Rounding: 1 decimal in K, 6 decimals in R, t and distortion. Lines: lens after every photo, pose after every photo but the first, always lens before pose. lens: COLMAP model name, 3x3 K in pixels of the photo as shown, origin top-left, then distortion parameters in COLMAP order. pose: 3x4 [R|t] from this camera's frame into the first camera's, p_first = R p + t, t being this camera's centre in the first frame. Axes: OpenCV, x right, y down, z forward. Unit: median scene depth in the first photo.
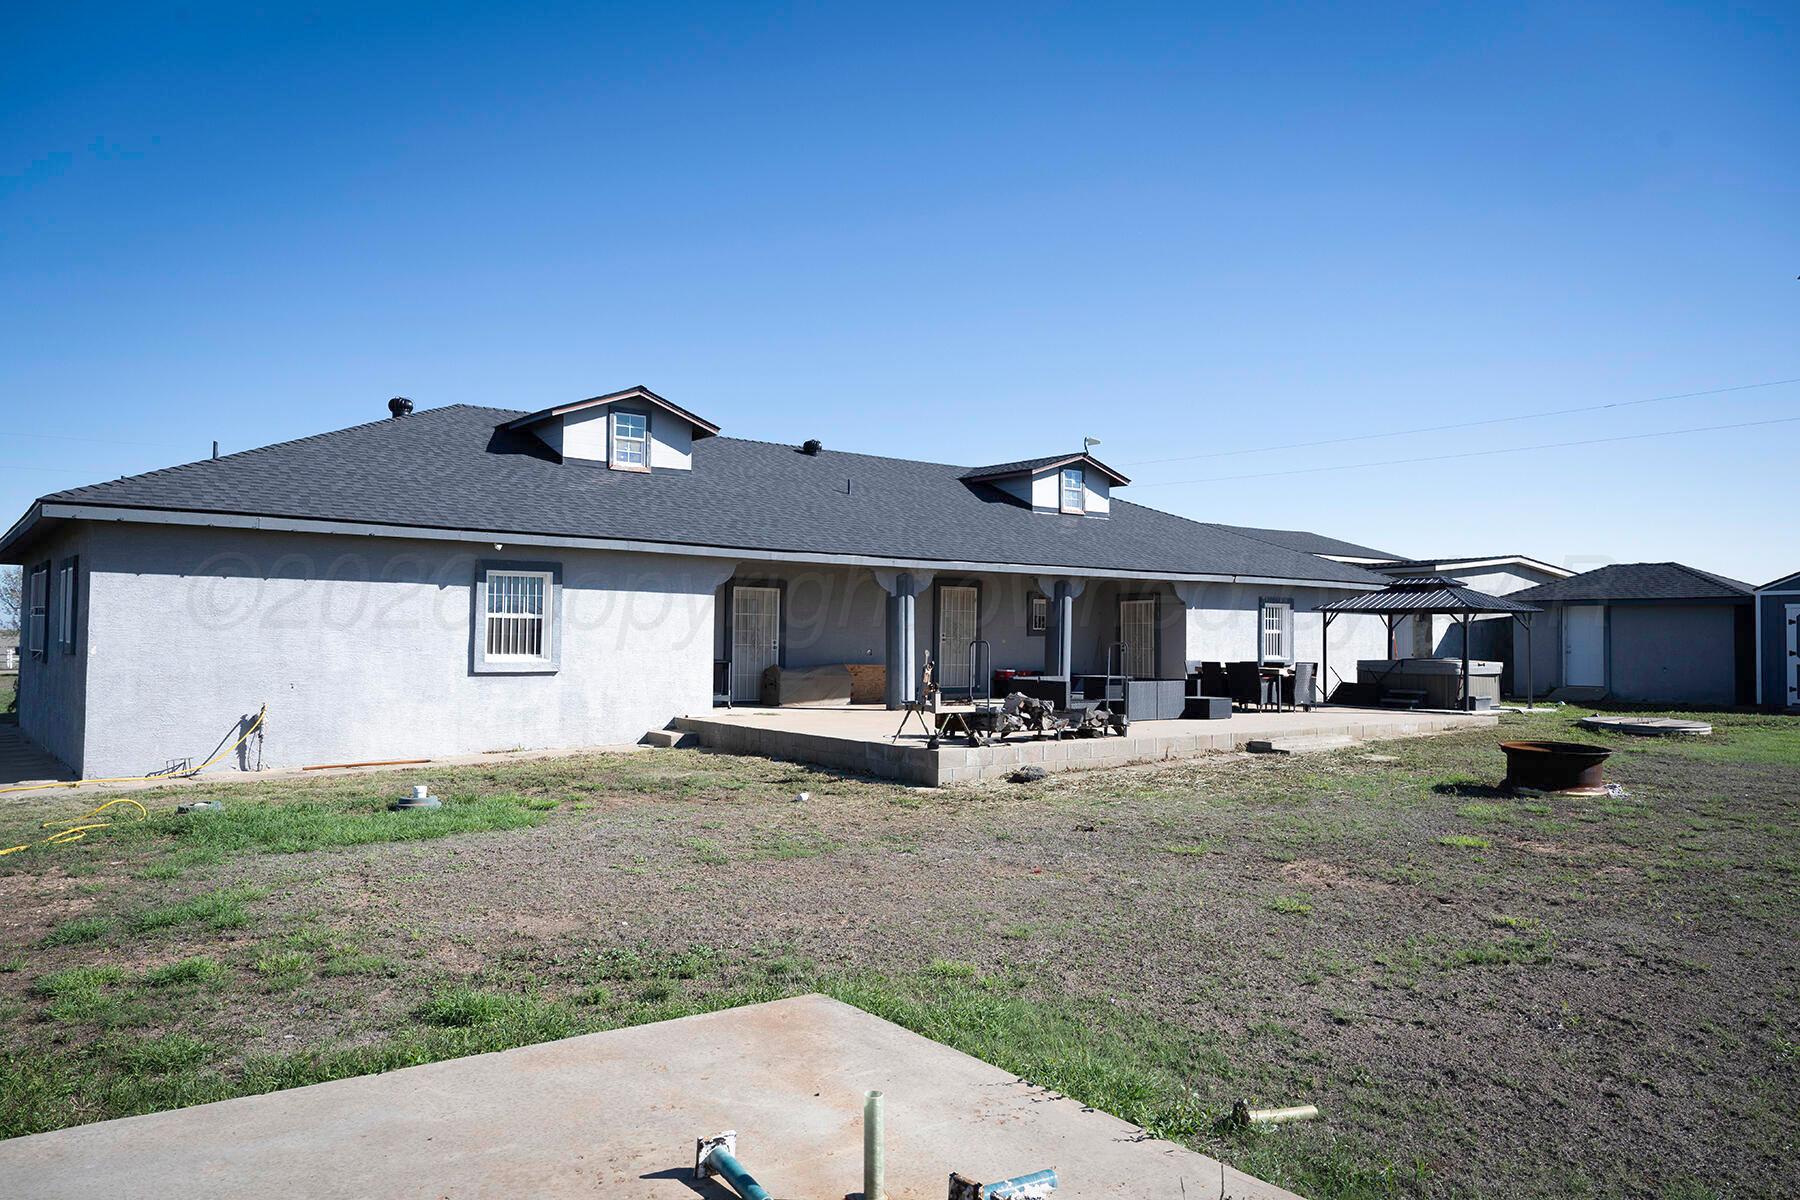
lens RADIAL K [[1252.3, 0, 900.0], [0, 1252.3, 600.0], [0, 0, 1]] dist [0.091036, 0.000242]
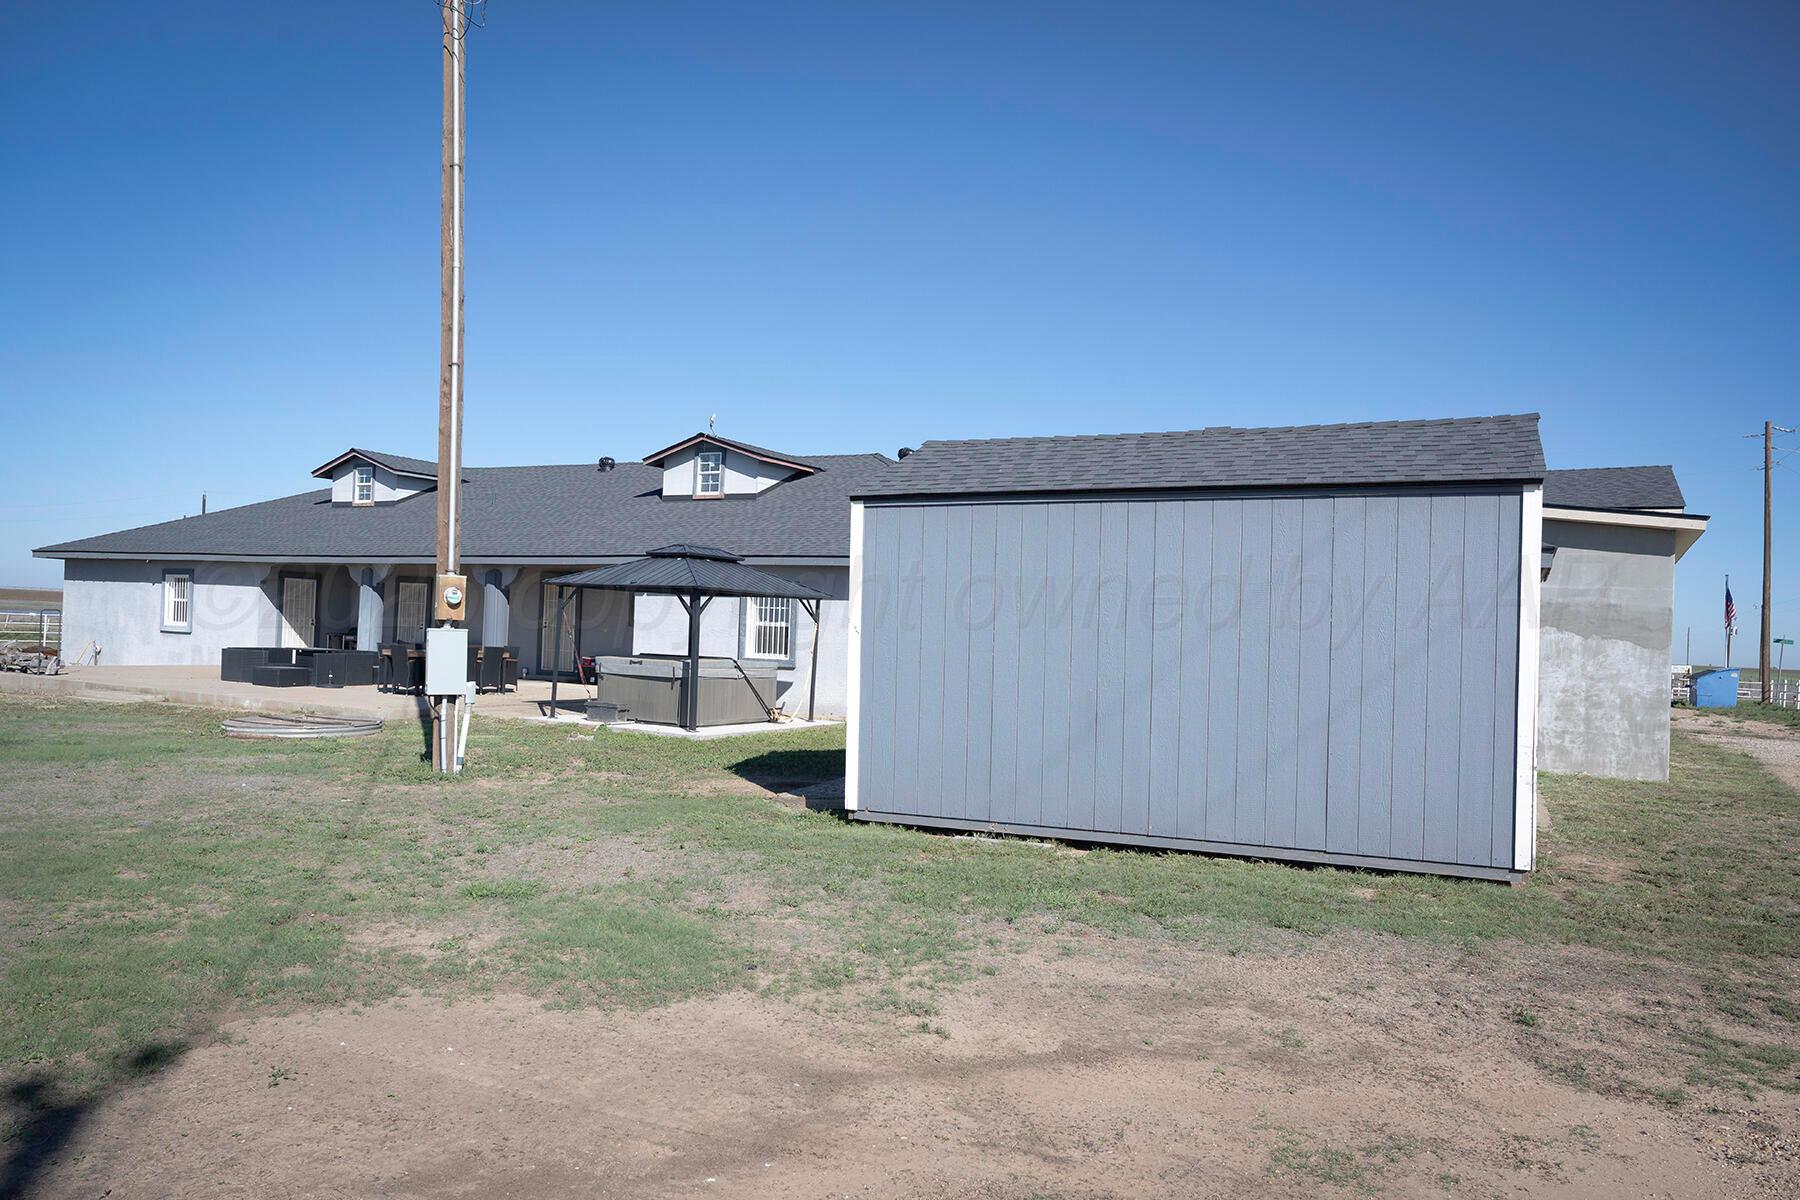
lens RADIAL K [[1222.3, 0, 900.0], [0, 1222.3, 600.0], [0, 0, 1]] dist [-0.001396, -0.003077]
pose [[0.395893, -0.026493, -0.917915, 1.089685], [-0.014482, 0.999279, -0.035087, 0.037795], [0.918183, 0.027184, 0.395224, 0.830400]]
